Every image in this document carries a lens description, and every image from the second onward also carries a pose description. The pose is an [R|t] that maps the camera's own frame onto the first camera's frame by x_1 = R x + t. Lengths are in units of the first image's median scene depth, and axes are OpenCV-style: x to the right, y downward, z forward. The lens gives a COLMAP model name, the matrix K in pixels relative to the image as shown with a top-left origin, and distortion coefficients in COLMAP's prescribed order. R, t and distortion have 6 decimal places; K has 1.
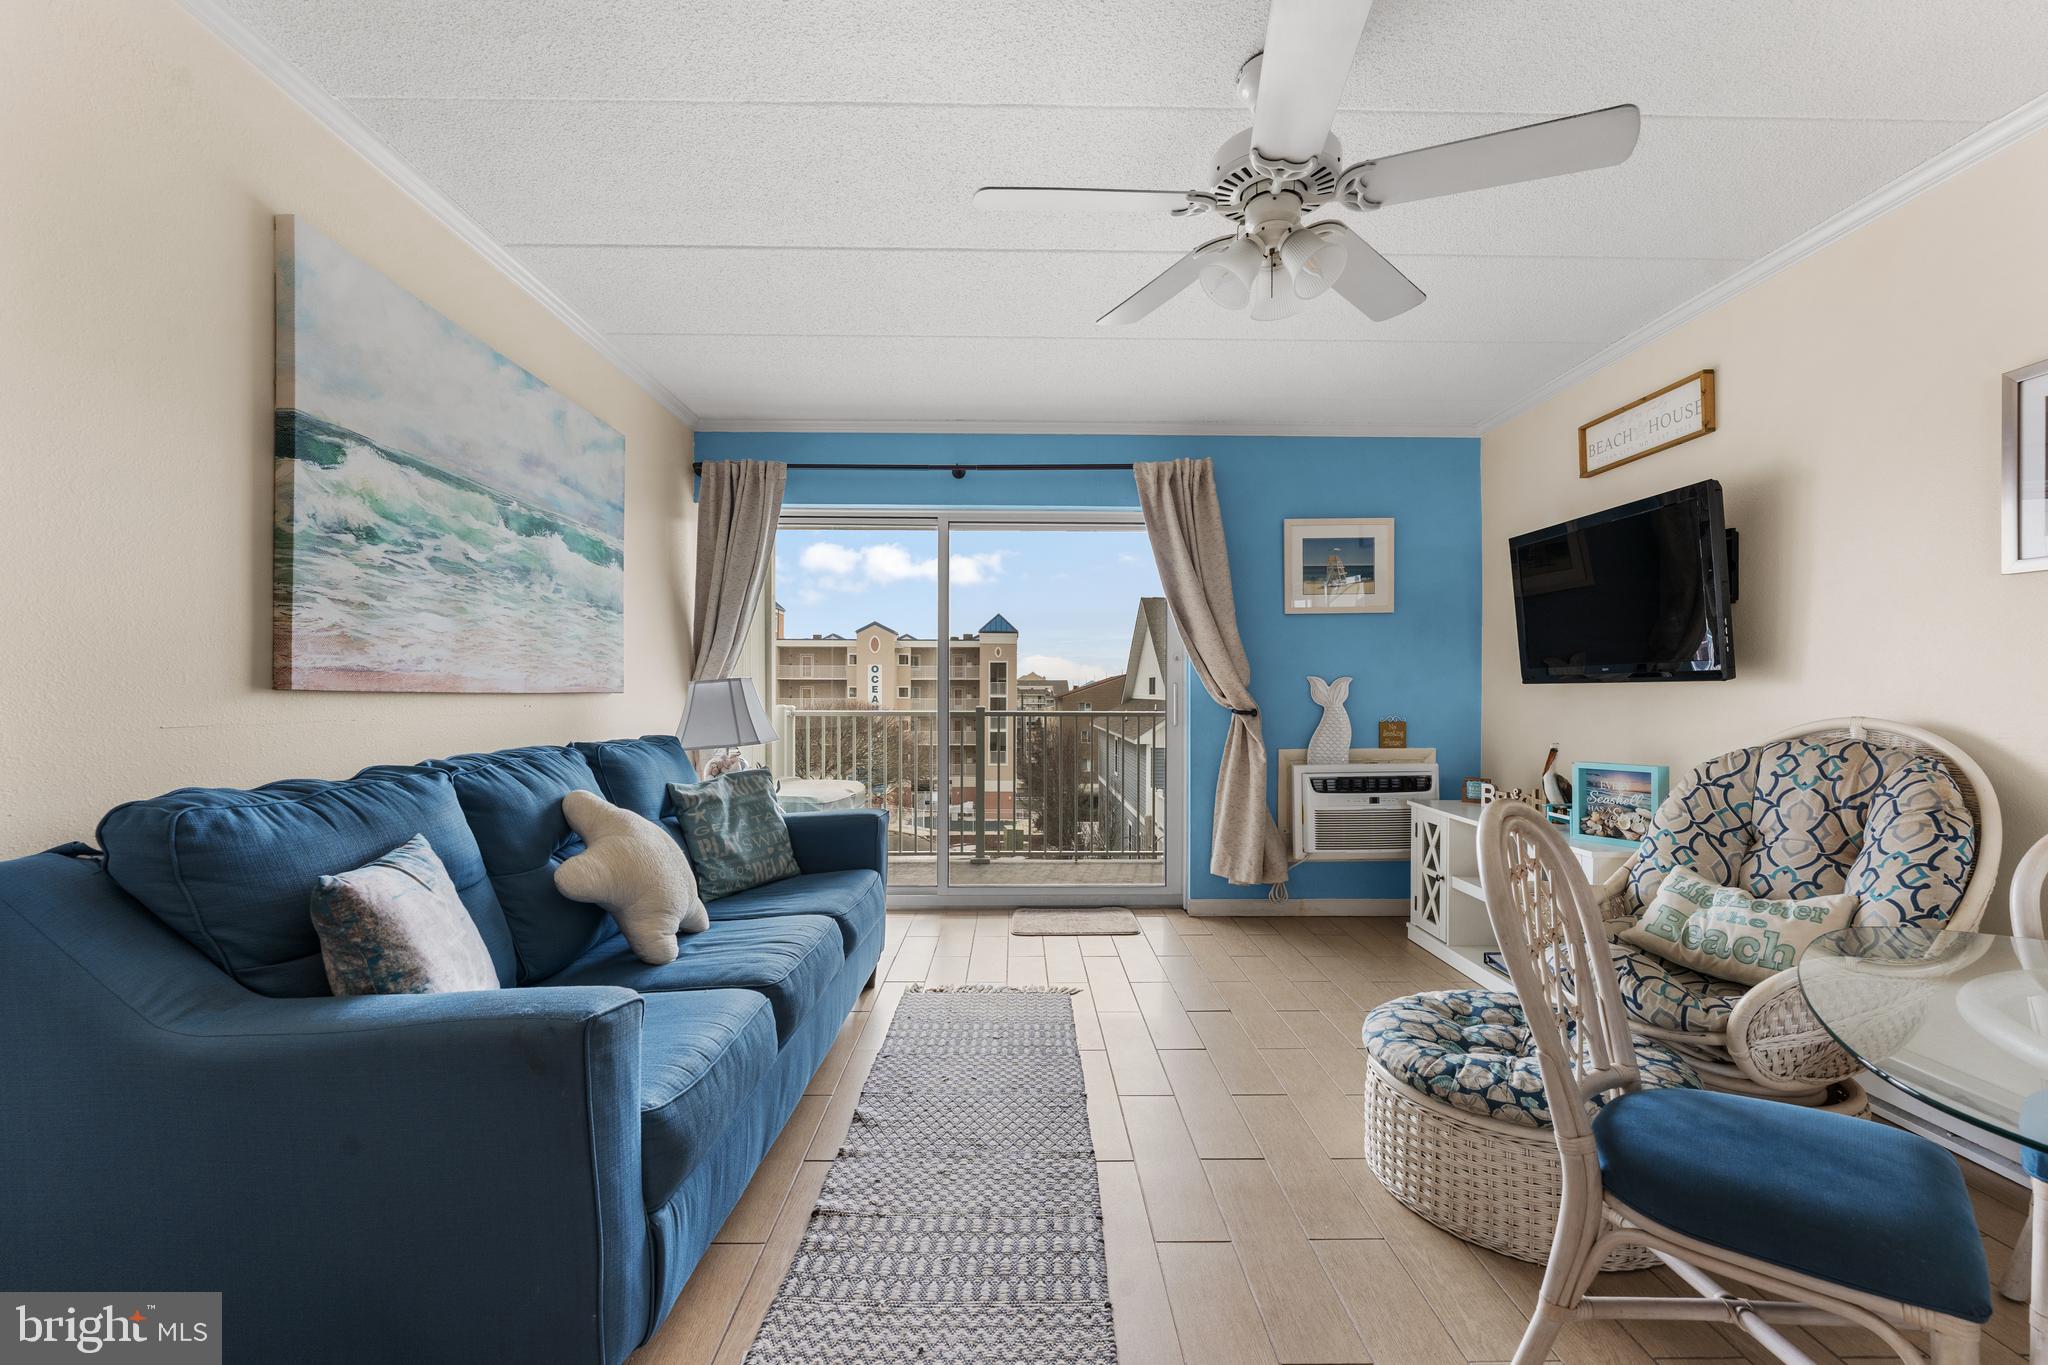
lens RADIAL K [[837.5, 0, 1030.0], [0, 837.5, 692.9], [0, 0, 1]] dist [-0.000701, -0.000752]
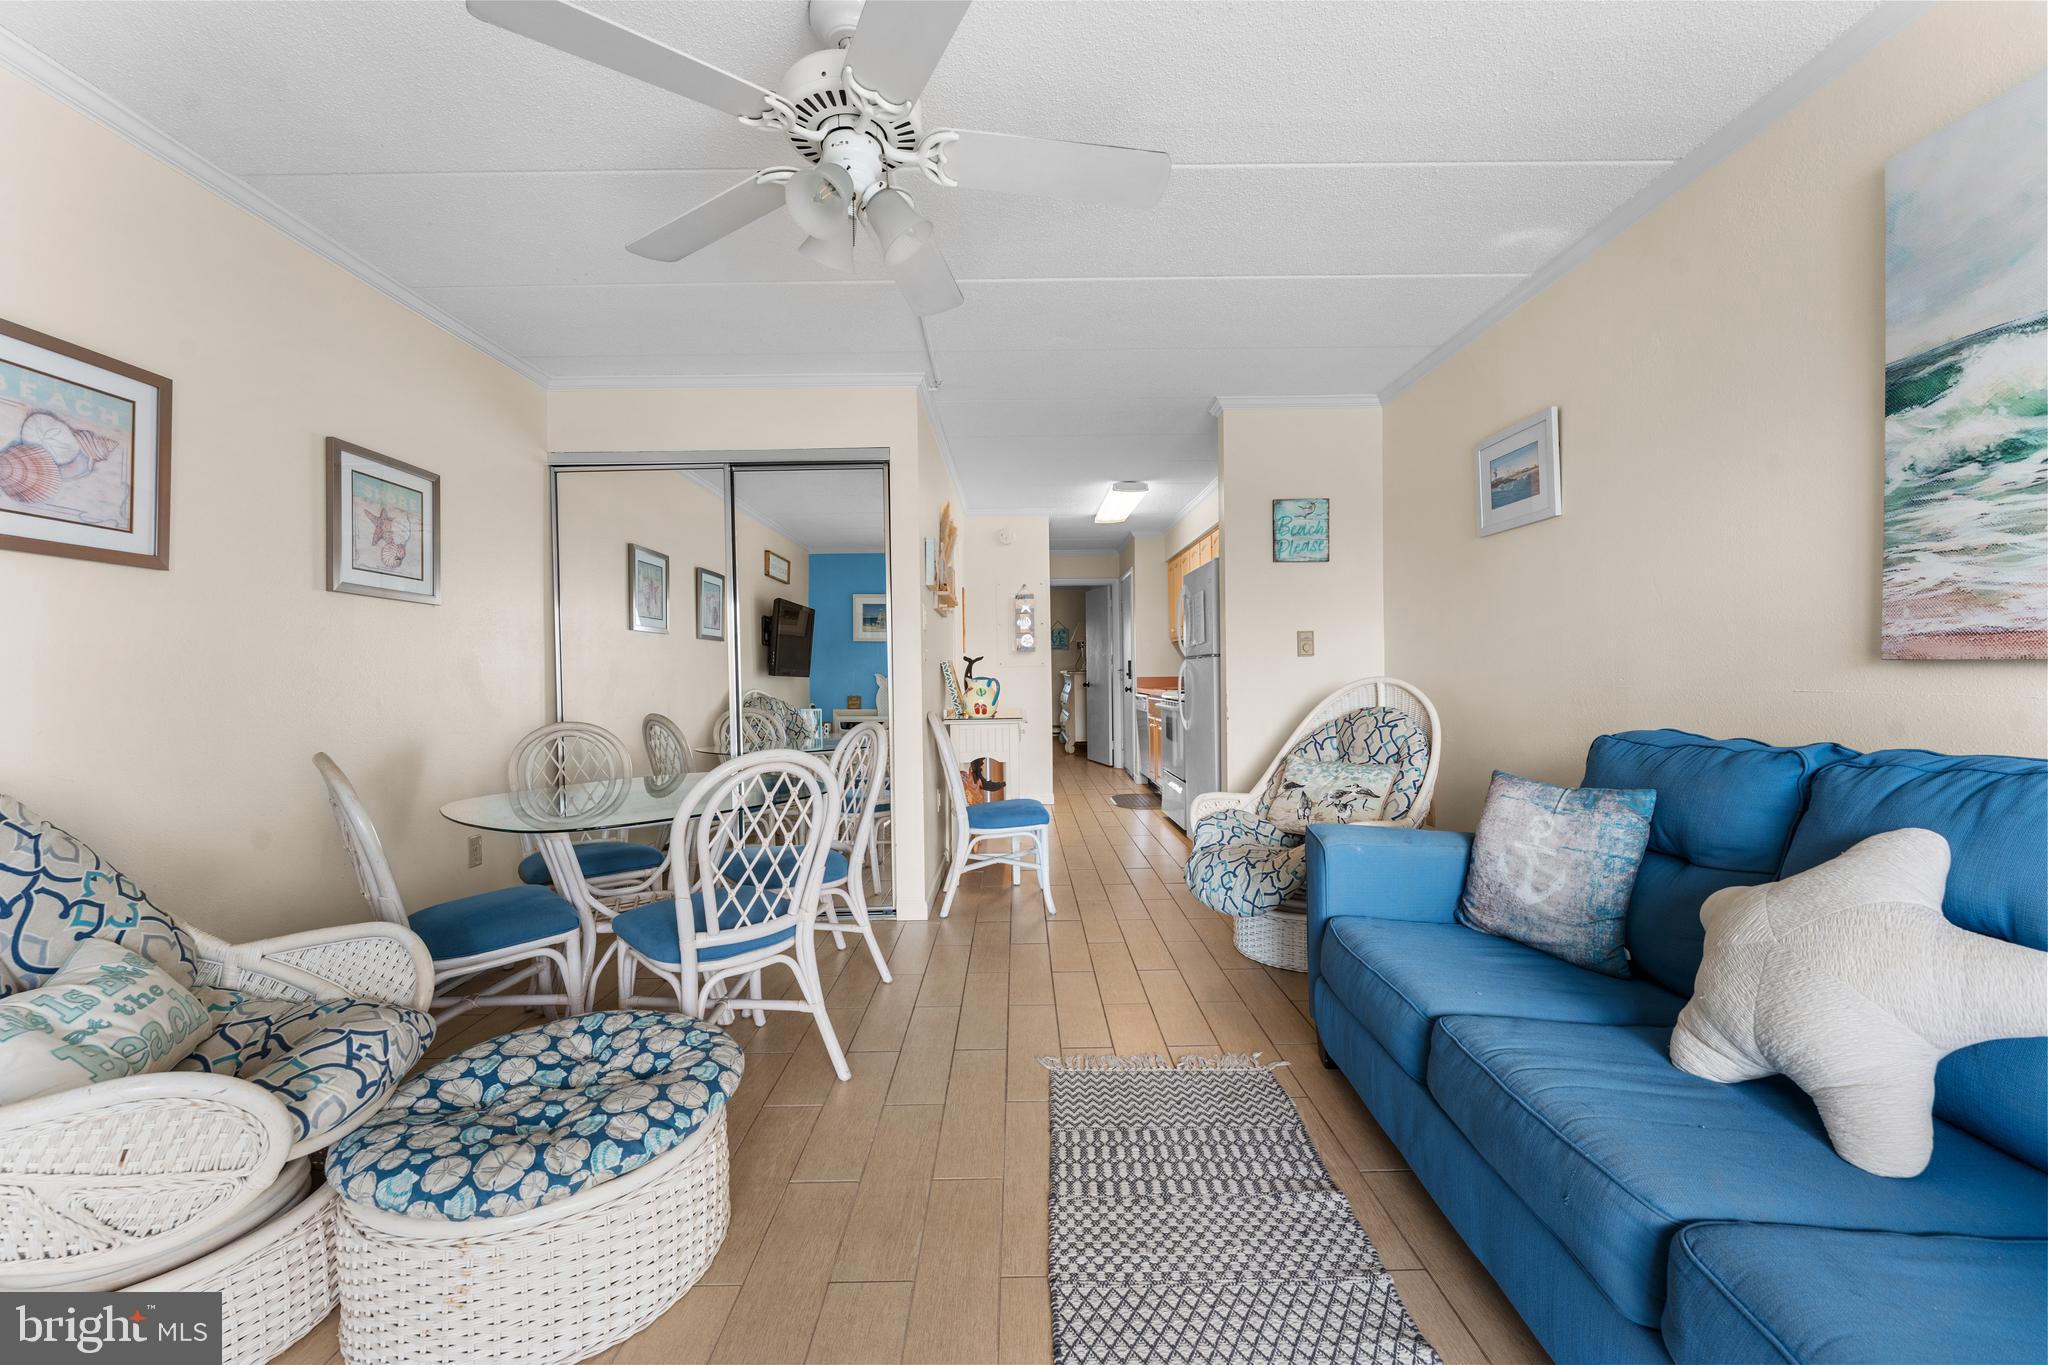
lens RADIAL K [[826.1, 0, 1021.9], [0, 826.1, 677.2], [0, 0, 1]] dist [-0.000597, -0.001220]
pose [[-0.999870, 0.010717, 0.012006, 0.076279], [0.010807, 0.999913, 0.007501, -0.000770], [-0.011924, 0.007629, -0.999900, 1.496947]]
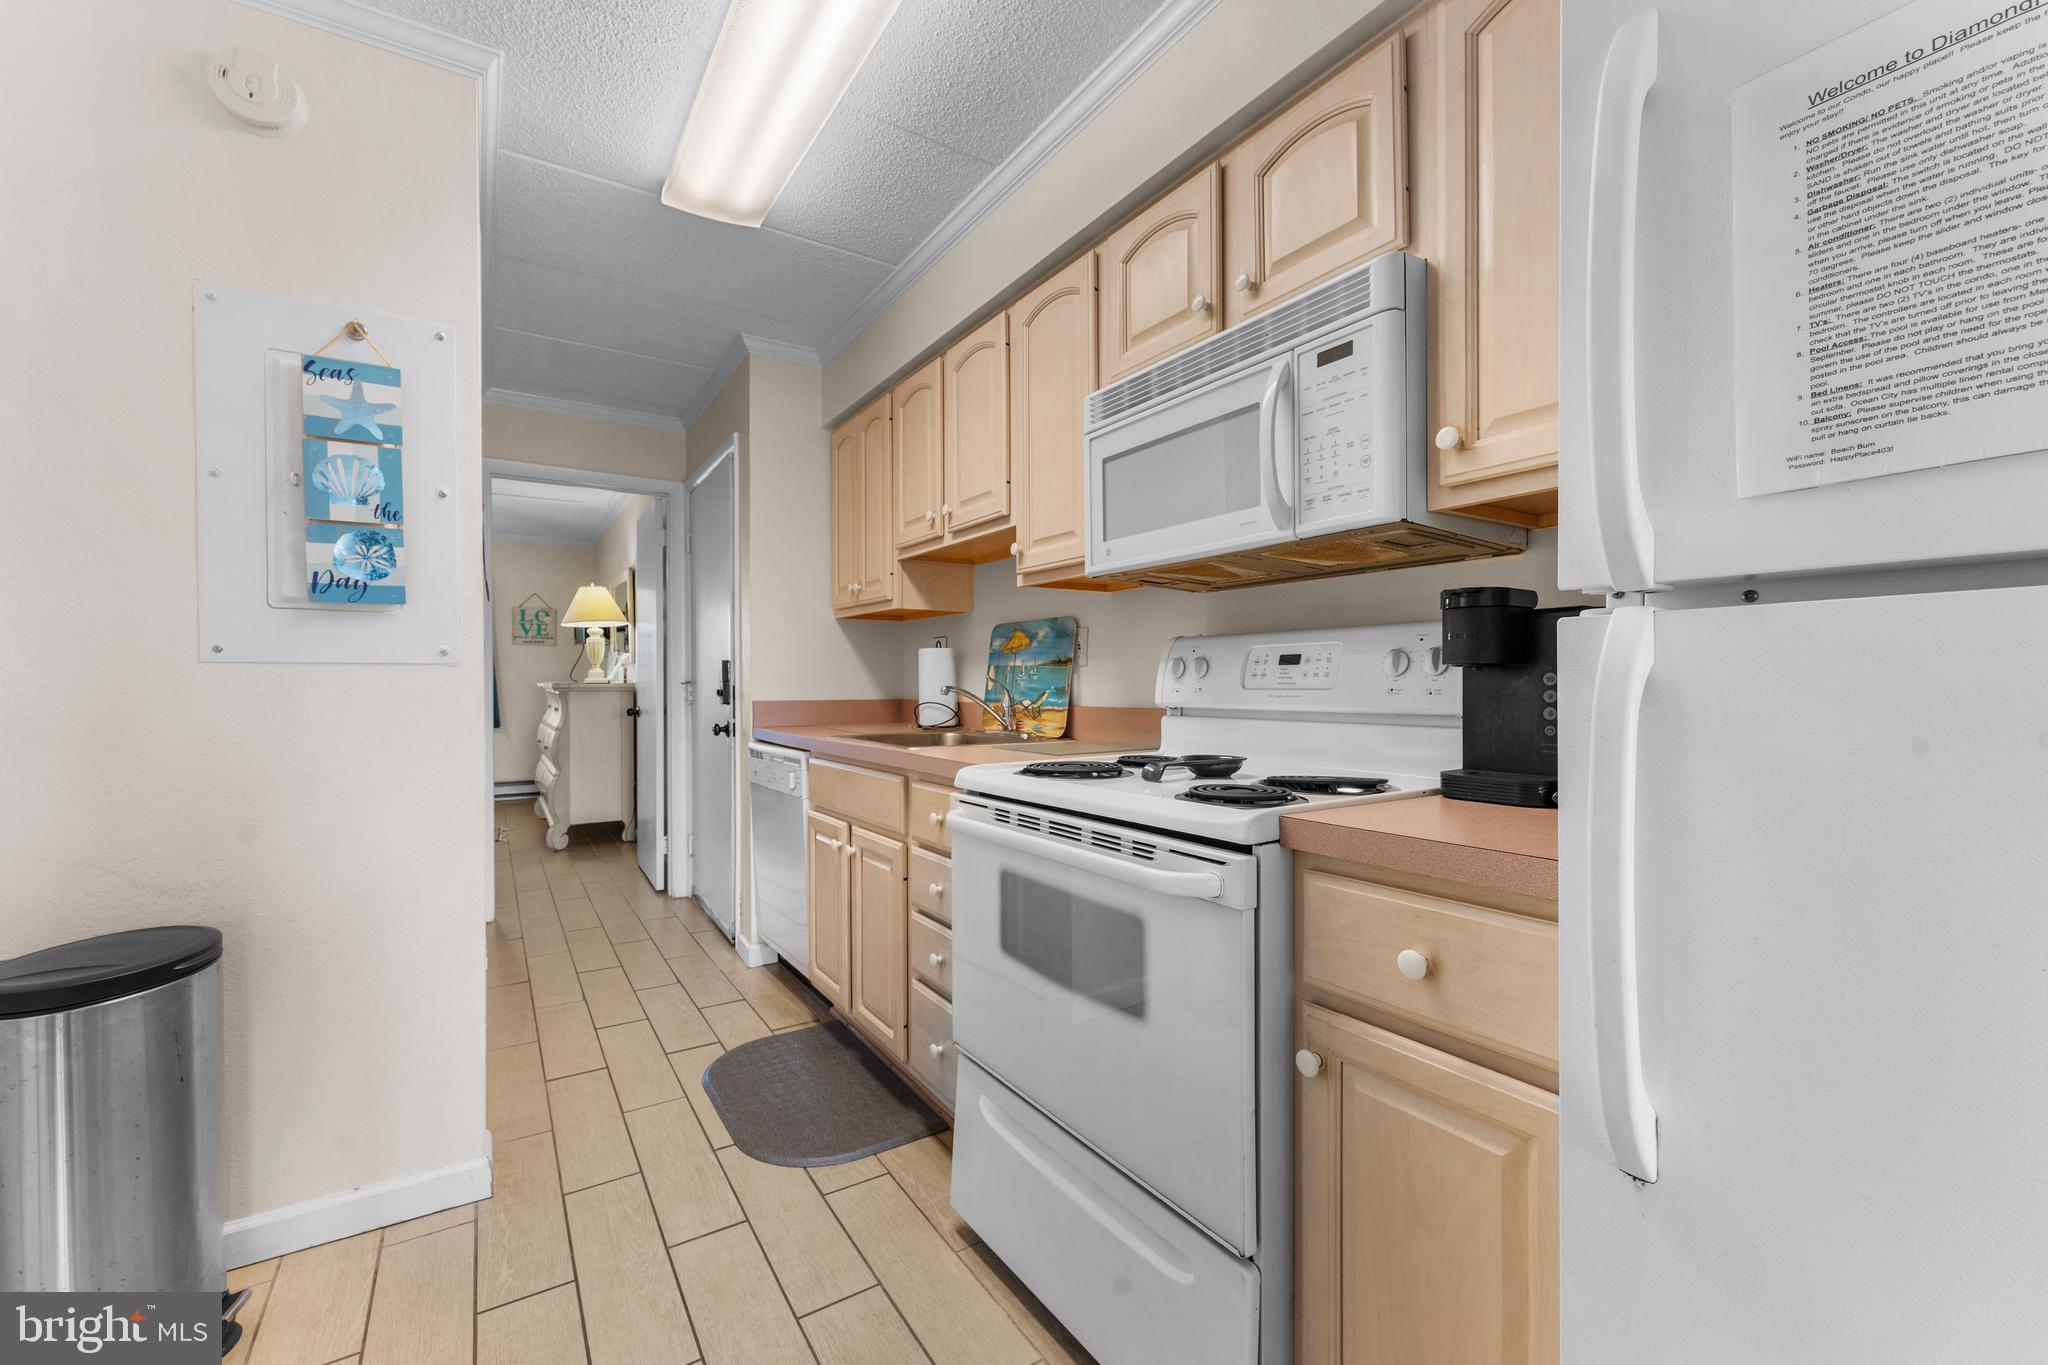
lens RADIAL K [[837.1, 0, 1026.2], [0, 837.1, 687.4], [0, 0, 1]] dist [0.002212, -0.000248]
pose [[-0.848226, 0.003246, -0.529624, -0.007137], [0.000124, 0.999982, 0.005930, -0.000512], [0.529634, 0.004964, -0.848212, -0.494985]]
